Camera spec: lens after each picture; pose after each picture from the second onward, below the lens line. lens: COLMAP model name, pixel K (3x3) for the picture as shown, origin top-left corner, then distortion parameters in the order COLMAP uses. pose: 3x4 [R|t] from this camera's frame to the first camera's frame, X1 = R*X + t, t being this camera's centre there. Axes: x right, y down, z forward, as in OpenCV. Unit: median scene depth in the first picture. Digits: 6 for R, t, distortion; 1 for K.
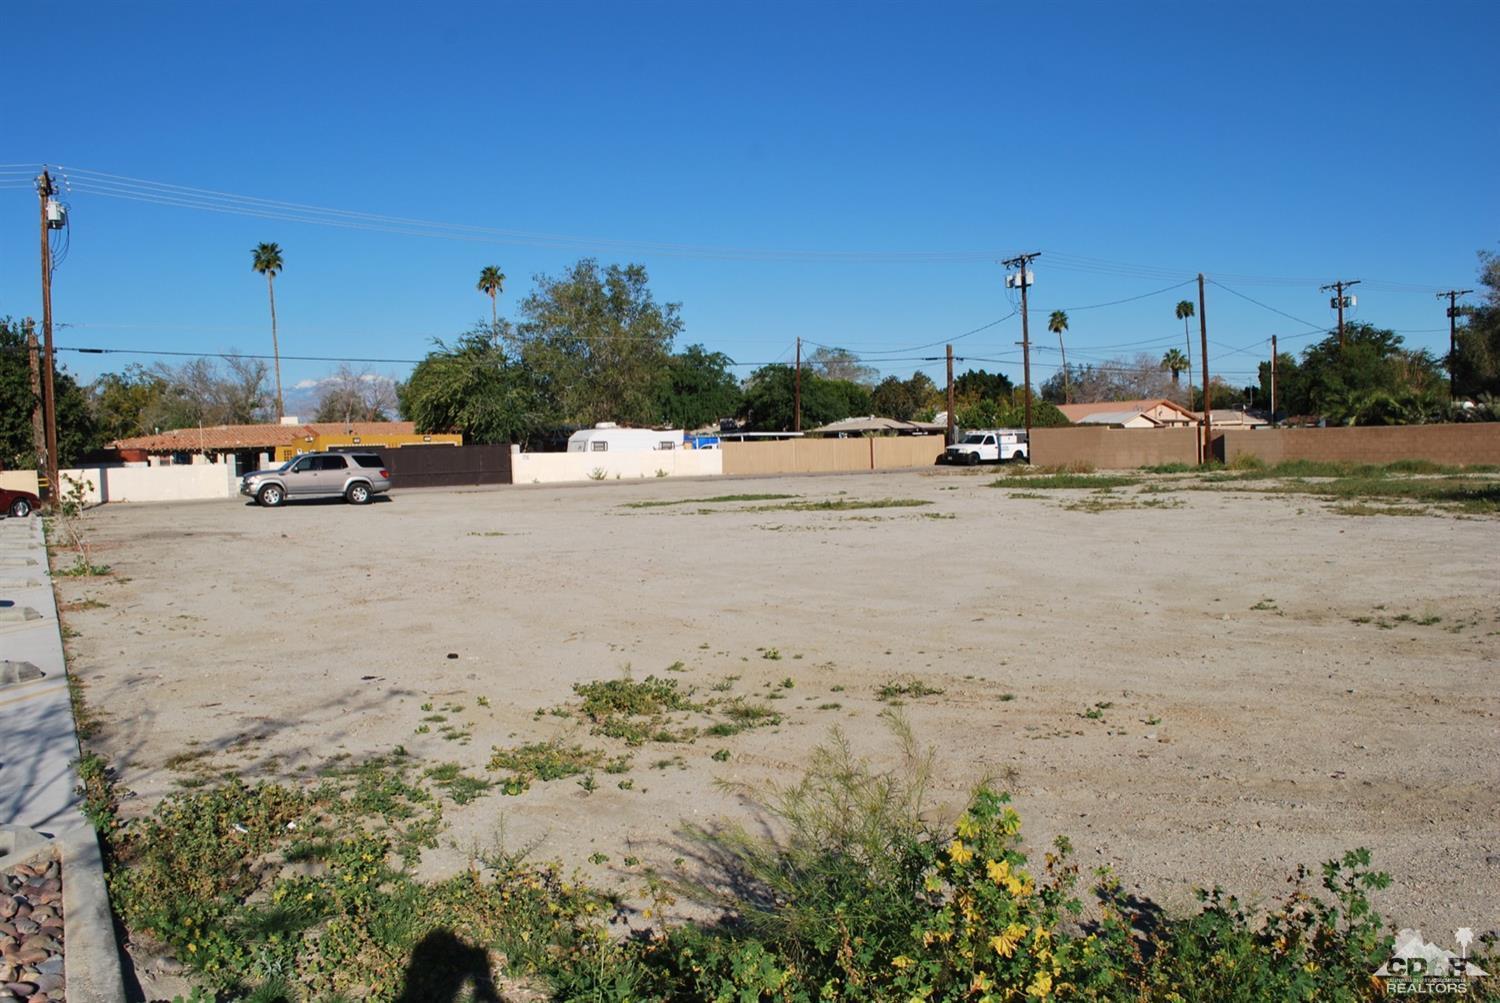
lens RADIAL K [[1180.0, 0, 735.4], [0, 1180.0, 504.8], [0, 0, 1]] dist [-0.091430, 0.020193]
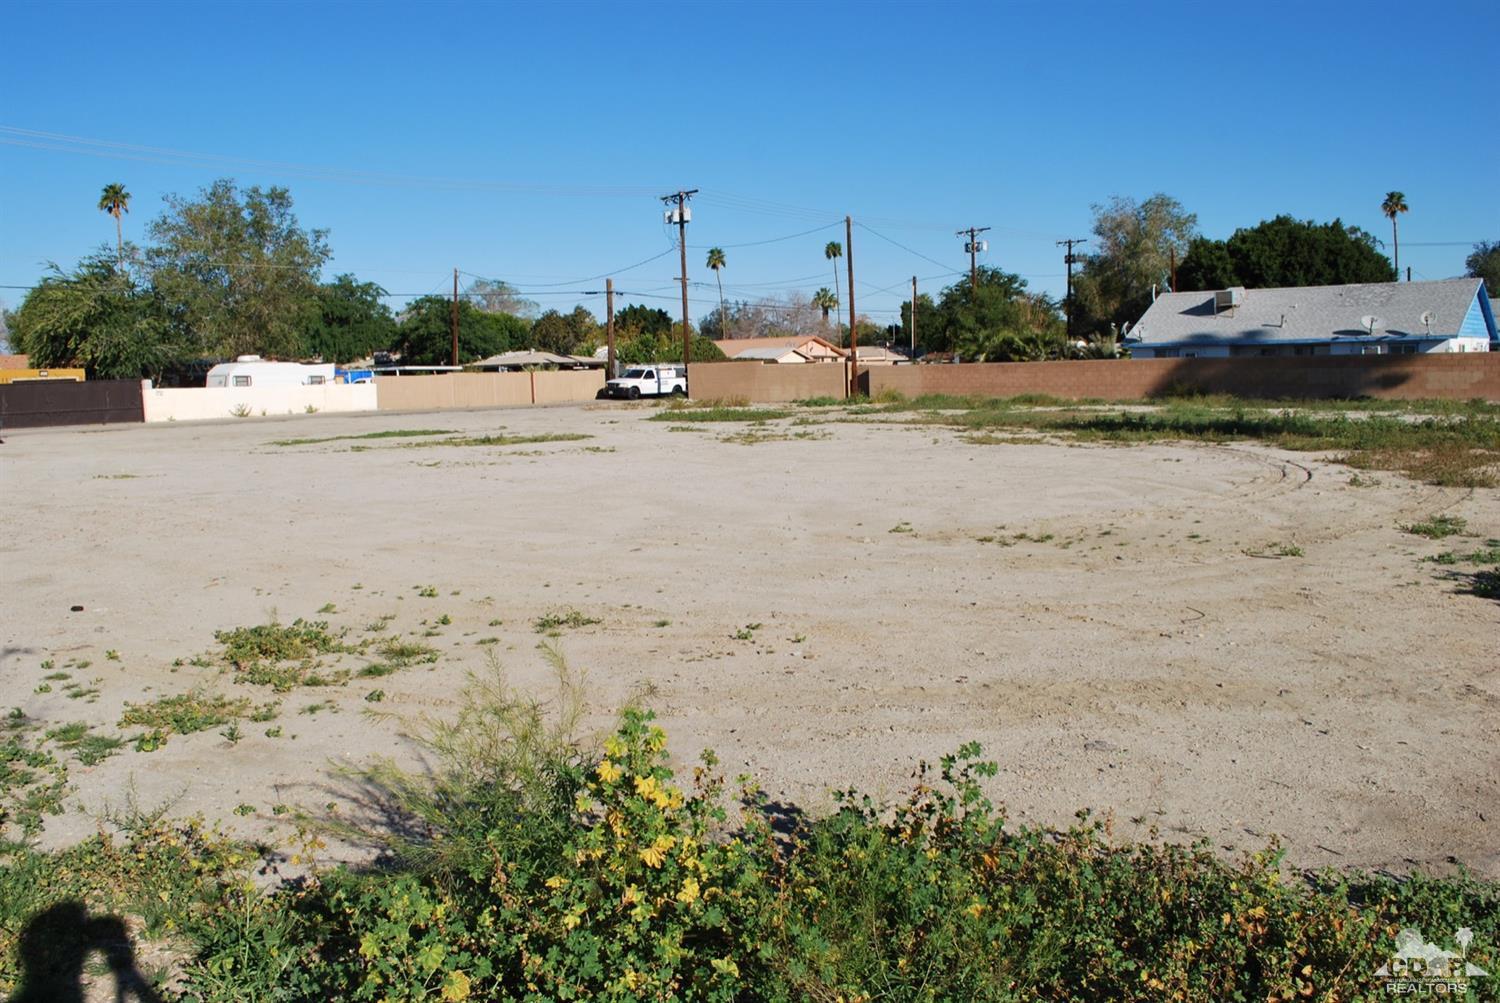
lens RADIAL K [[1180.0, 0, 735.1], [0, 1180.0, 504.3], [0, 0, 1]] dist [-0.091430, 0.020193]
pose [[0.959955, -0.025484, 0.278994, 0.001944], [0.010176, 0.998369, 0.056182, 0.000681], [-0.279971, -0.051094, 0.958648, -0.001002]]
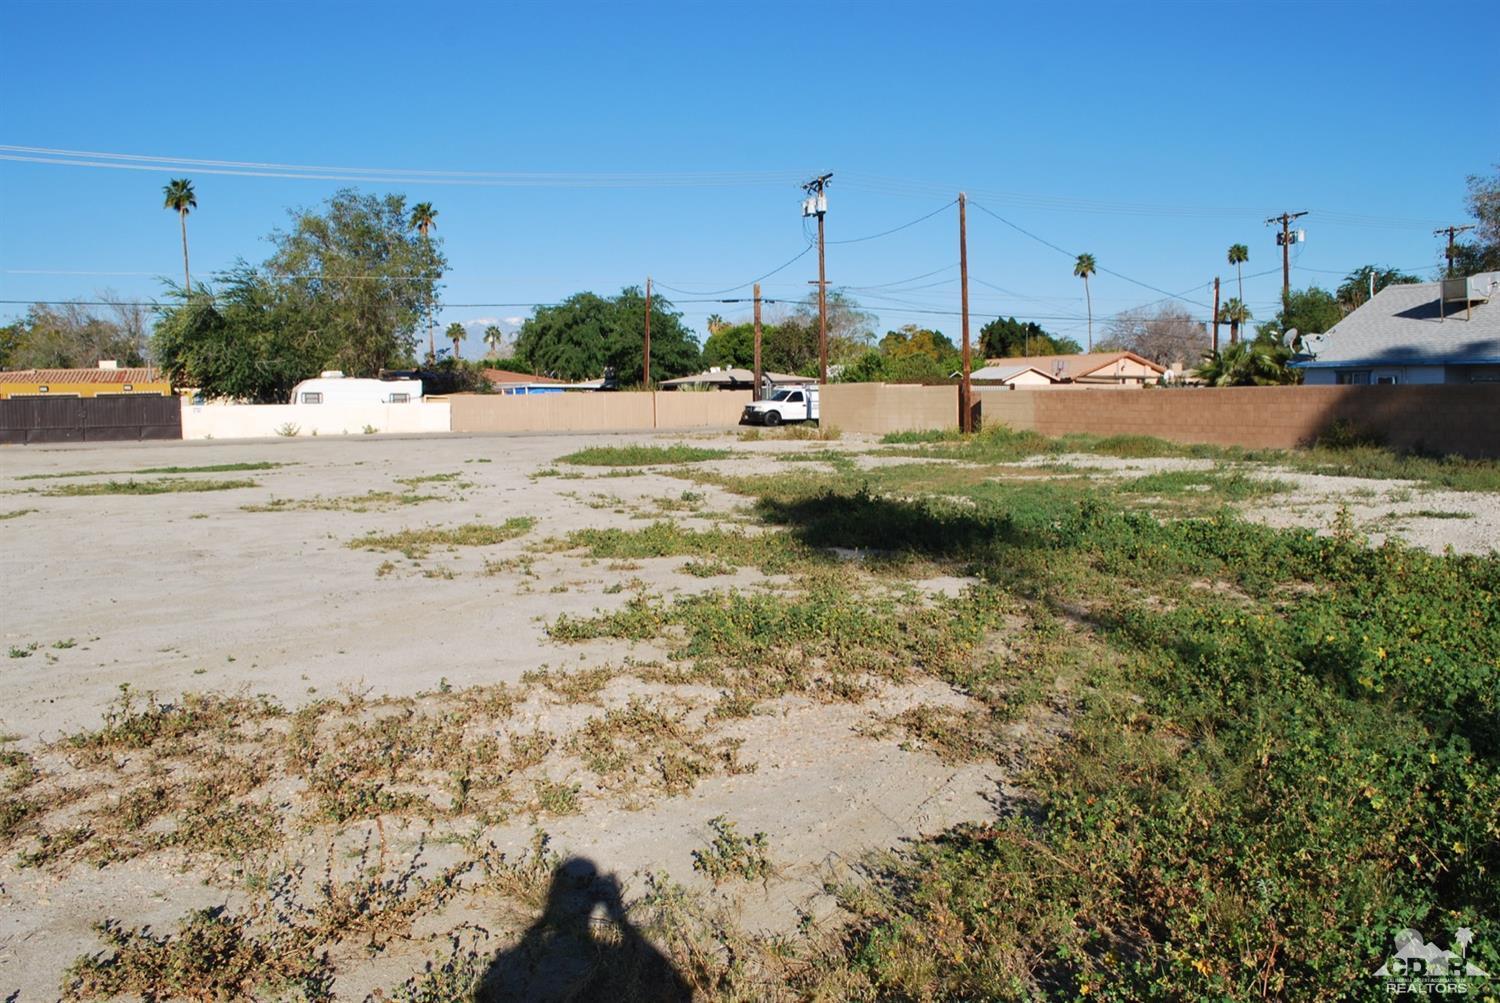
lens RADIAL K [[1180.0, 0, 742.3], [0, 1180.0, 499.2], [0, 0, 1]] dist [-0.091430, 0.020193]
pose [[0.993538, 0.027034, -0.110238, 0.508834], [-0.022567, 0.998881, 0.041563, -0.028480], [0.111238, -0.038806, 0.993036, 0.261432]]
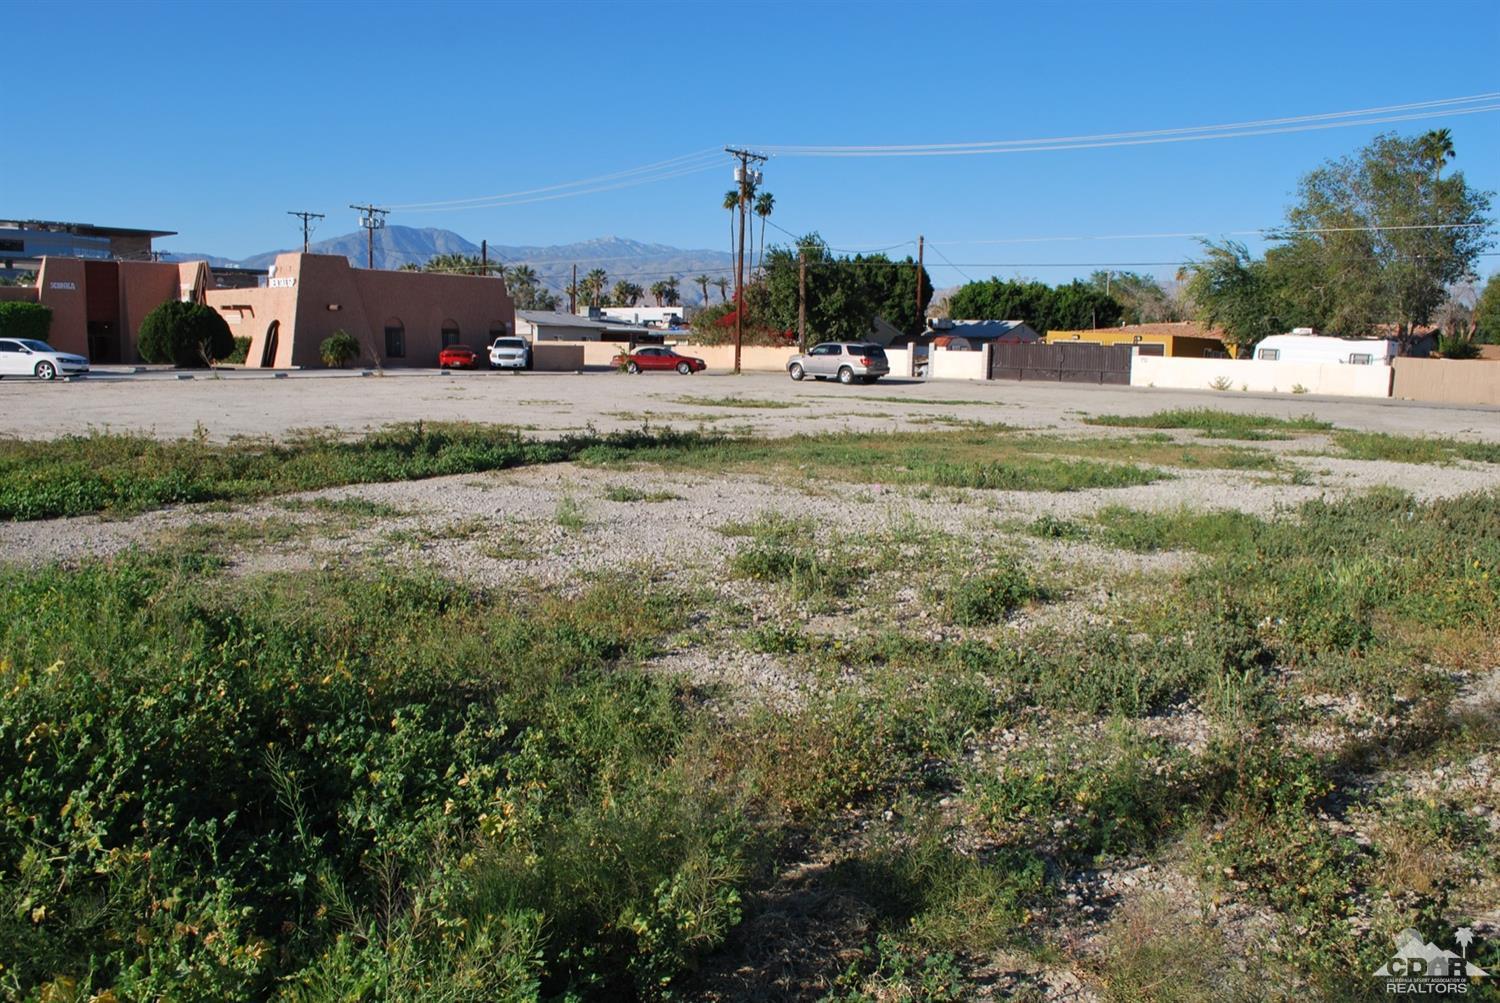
lens RADIAL K [[1180.0, 0, 753.3], [0, 1180.0, 495.9], [0, 0, 1]] dist [-0.091430, 0.020193]
pose [[0.280832, 0.158565, -0.946568, 1.026238], [-0.077030, 0.986800, 0.142451, -0.064303], [0.956661, 0.032910, 0.289339, 0.626292]]
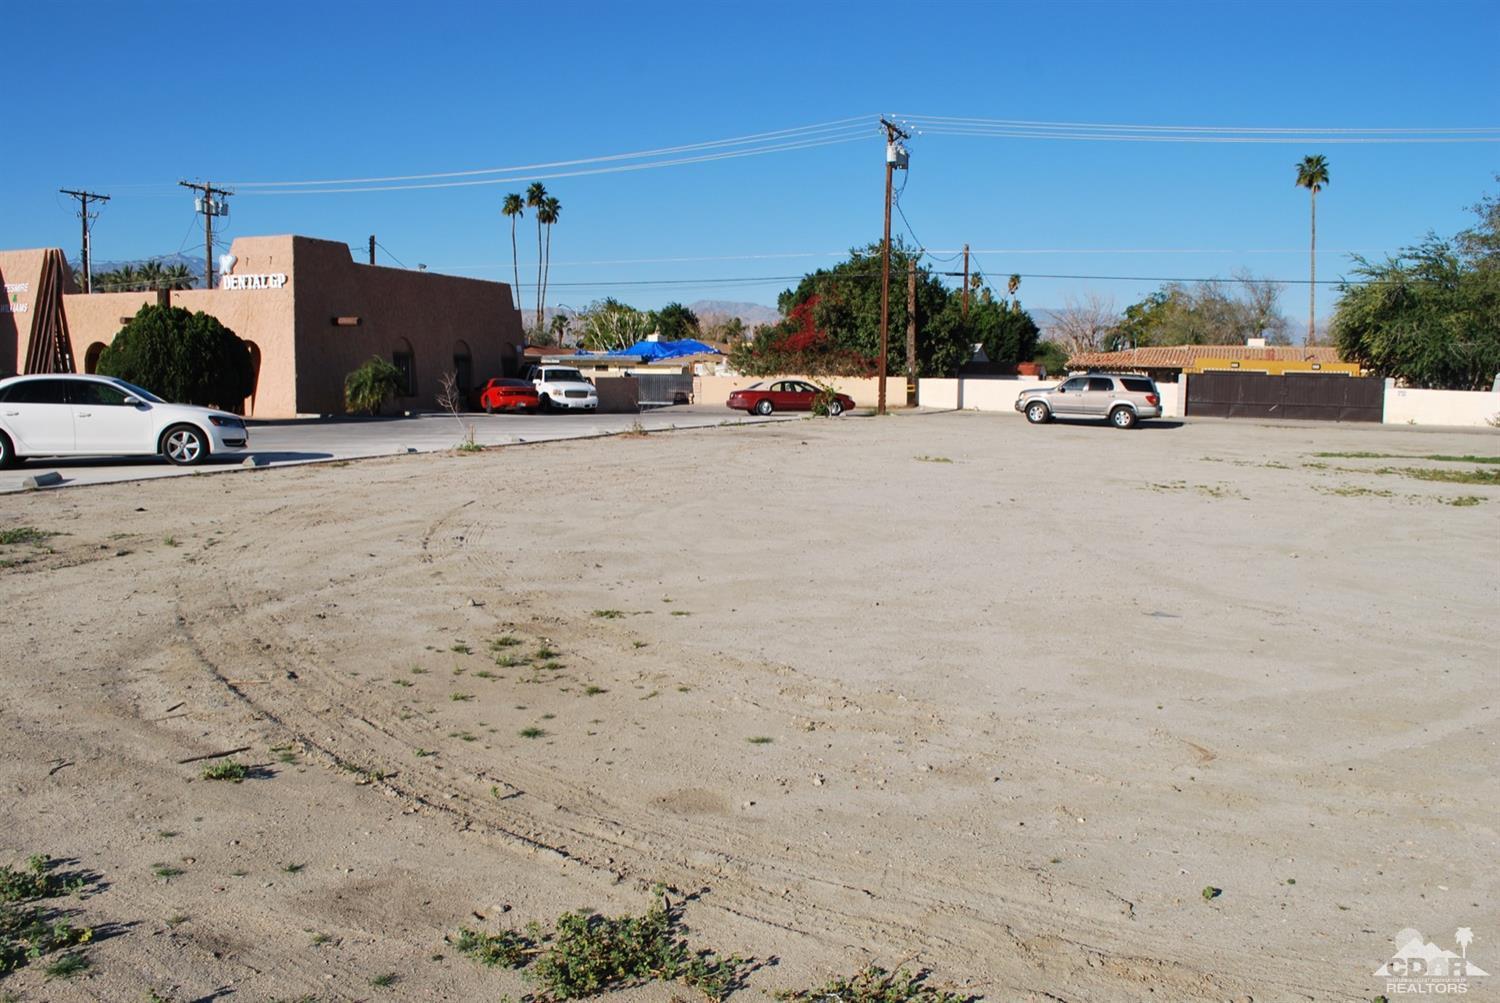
lens RADIAL K [[1180.0, 0, 742.3], [0, 1180.0, 502.1], [0, 0, 1]] dist [-0.091430, 0.020193]
pose [[0.580751, 0.128009, -0.803954, 0.340518], [-0.073786, 0.991772, 0.104614, -0.021143], [0.810730, -0.001435, 0.585418, 0.191572]]
